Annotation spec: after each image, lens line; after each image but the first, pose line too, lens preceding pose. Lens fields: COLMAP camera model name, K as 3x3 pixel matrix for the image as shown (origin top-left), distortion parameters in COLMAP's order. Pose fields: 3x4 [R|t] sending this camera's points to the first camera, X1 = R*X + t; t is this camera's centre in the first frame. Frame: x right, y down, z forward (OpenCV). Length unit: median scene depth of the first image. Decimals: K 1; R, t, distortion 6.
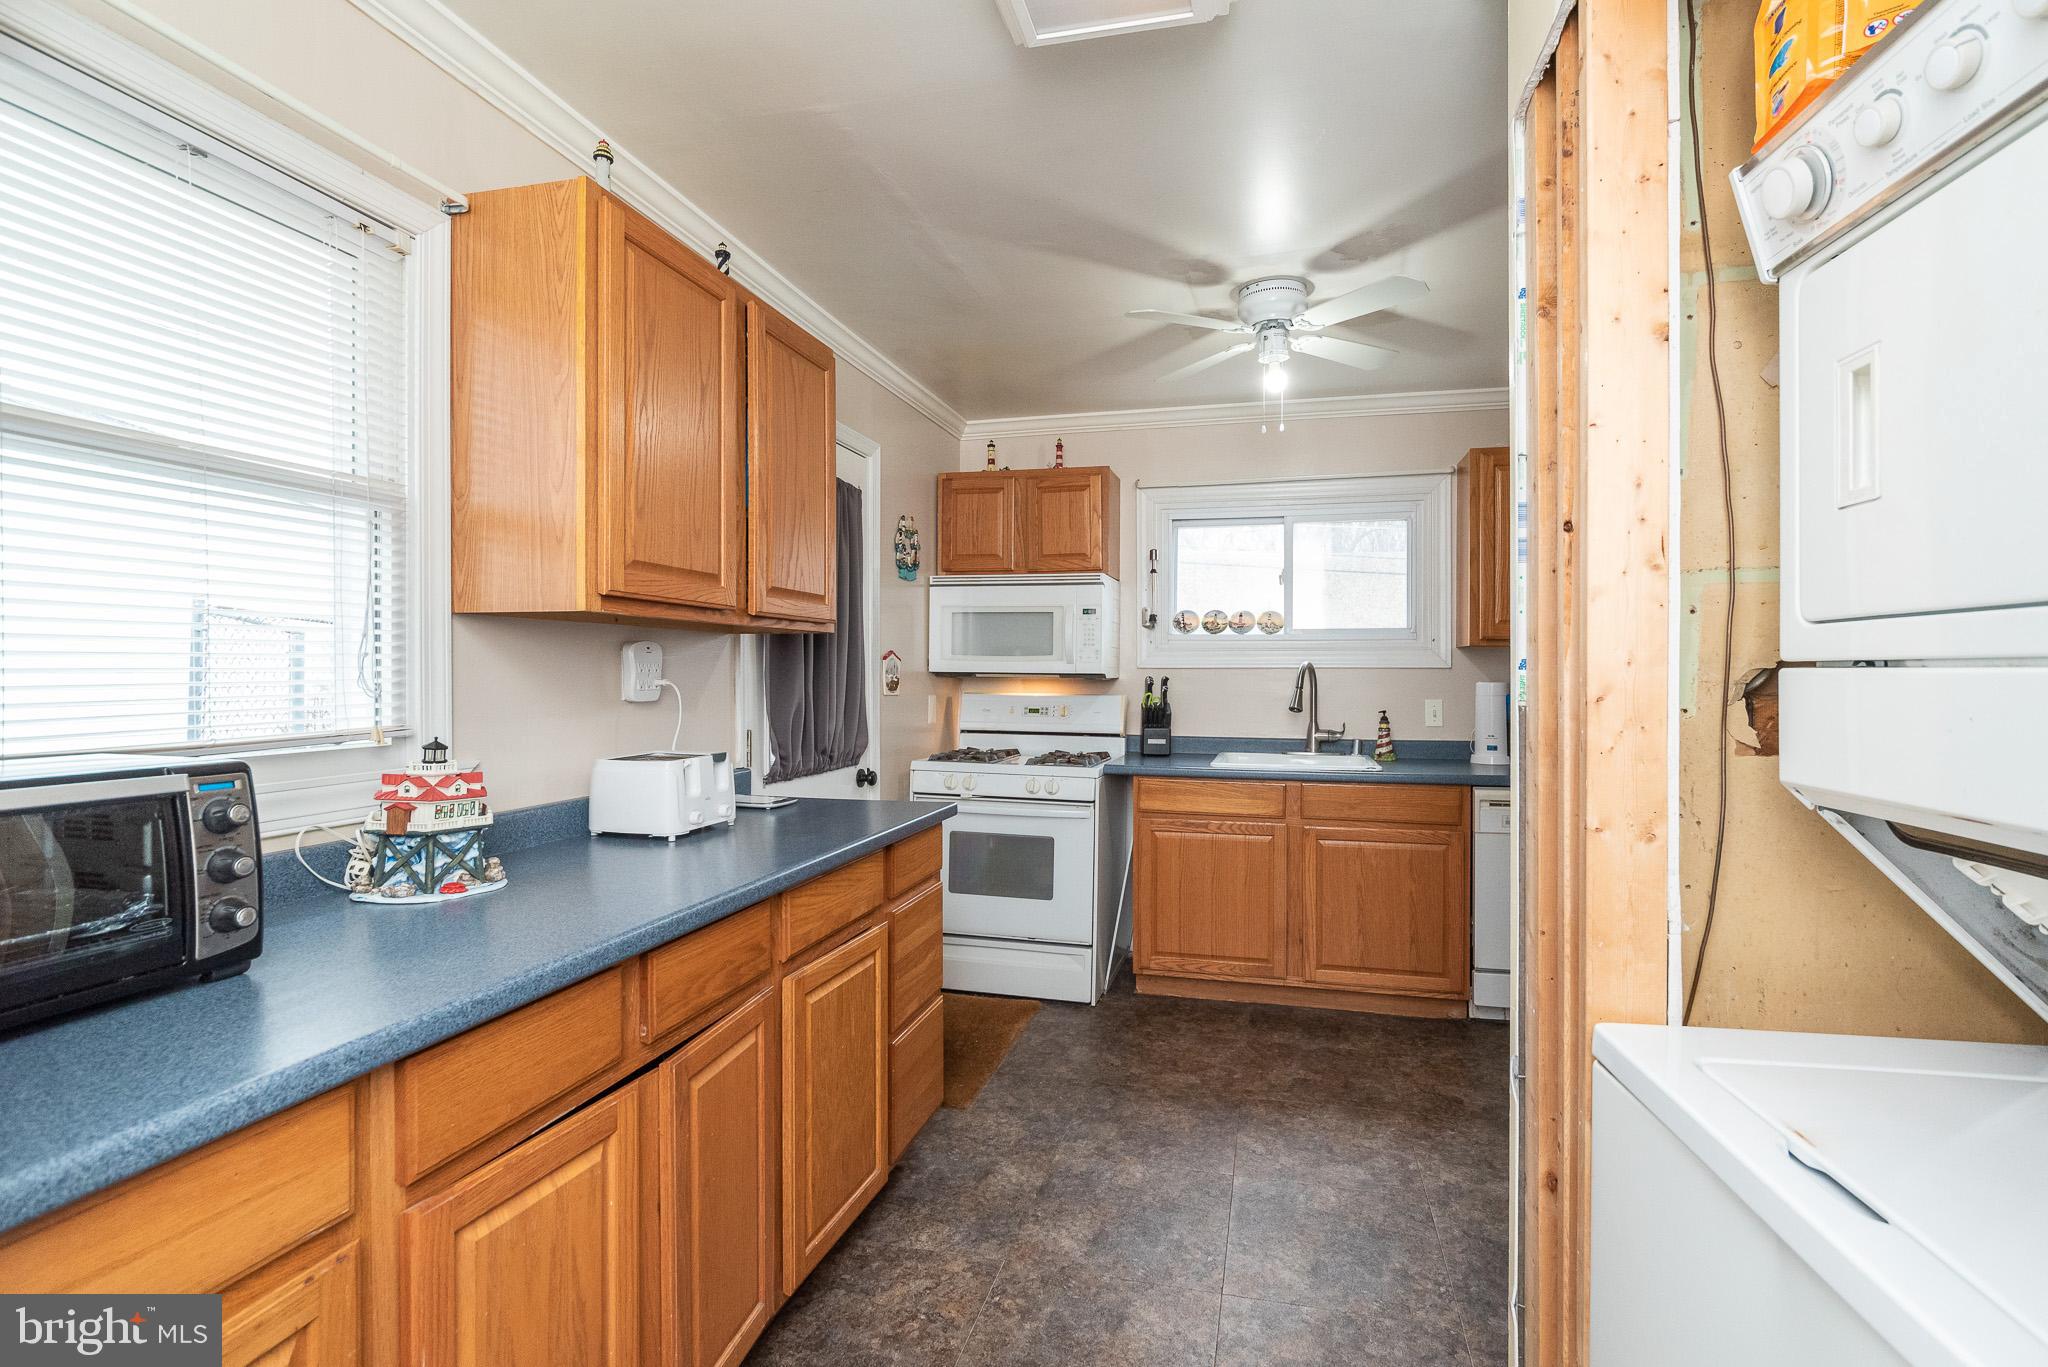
lens RADIAL K [[946.7, 0, 1042.0], [0, 946.7, 676.6], [0, 0, 1]] dist [-0.004794, 0.001382]
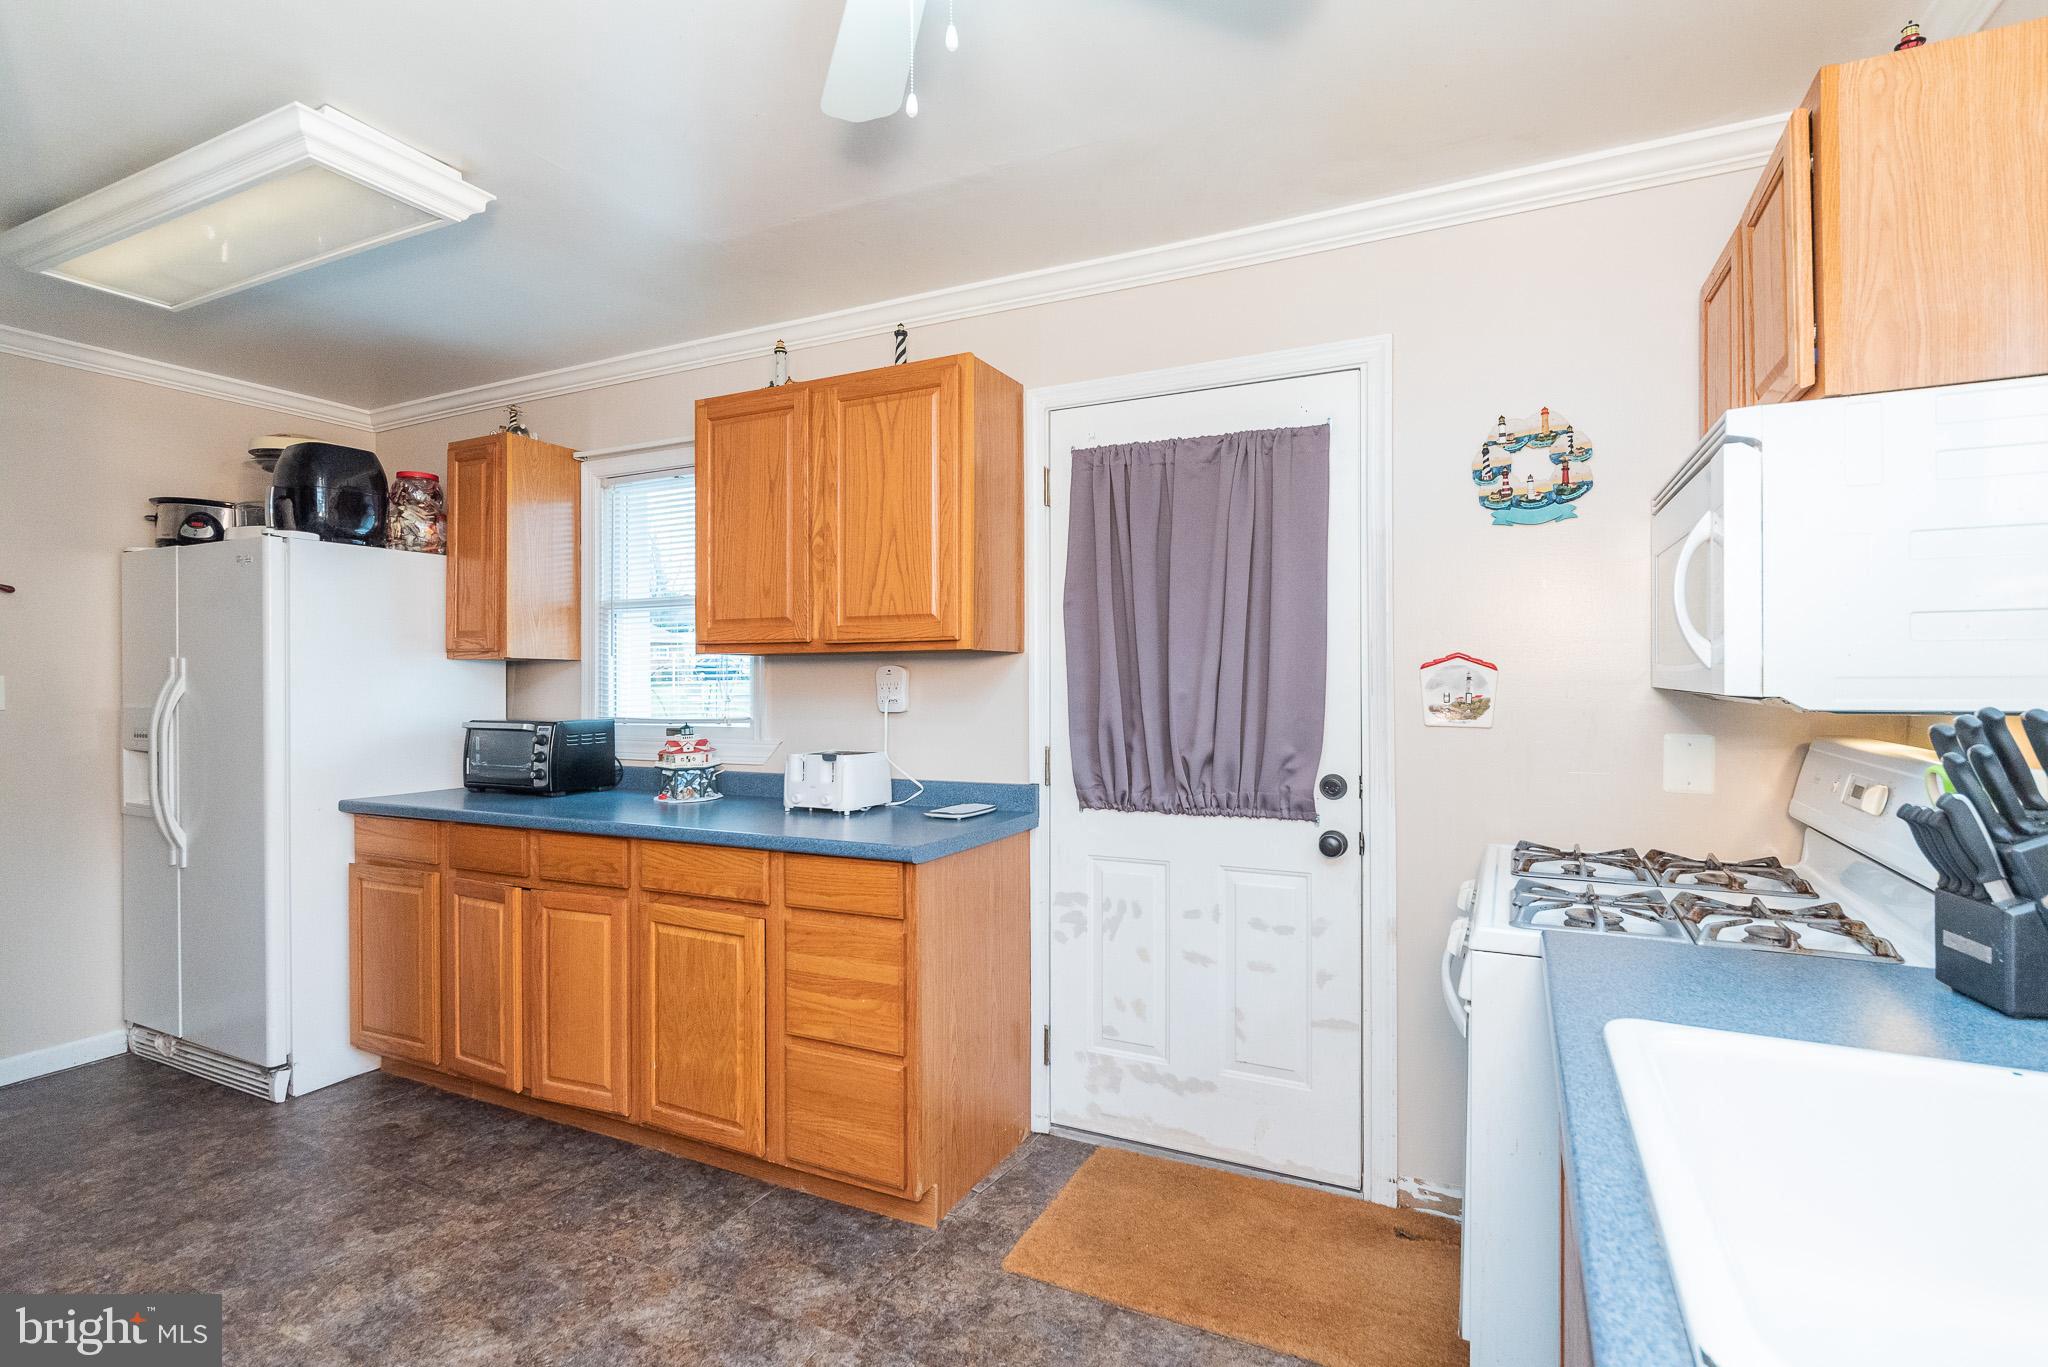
lens RADIAL K [[946.7, 0, 1129.8], [0, 946.7, 683.0], [0, 0, 1]] dist [-0.004794, 0.001382]
pose [[-0.166109, 0.003659, -0.986101, 0.755081], [0.000589, 0.999993, 0.003612, -0.016341], [0.986107, 0.000019, -0.166111, 1.435949]]
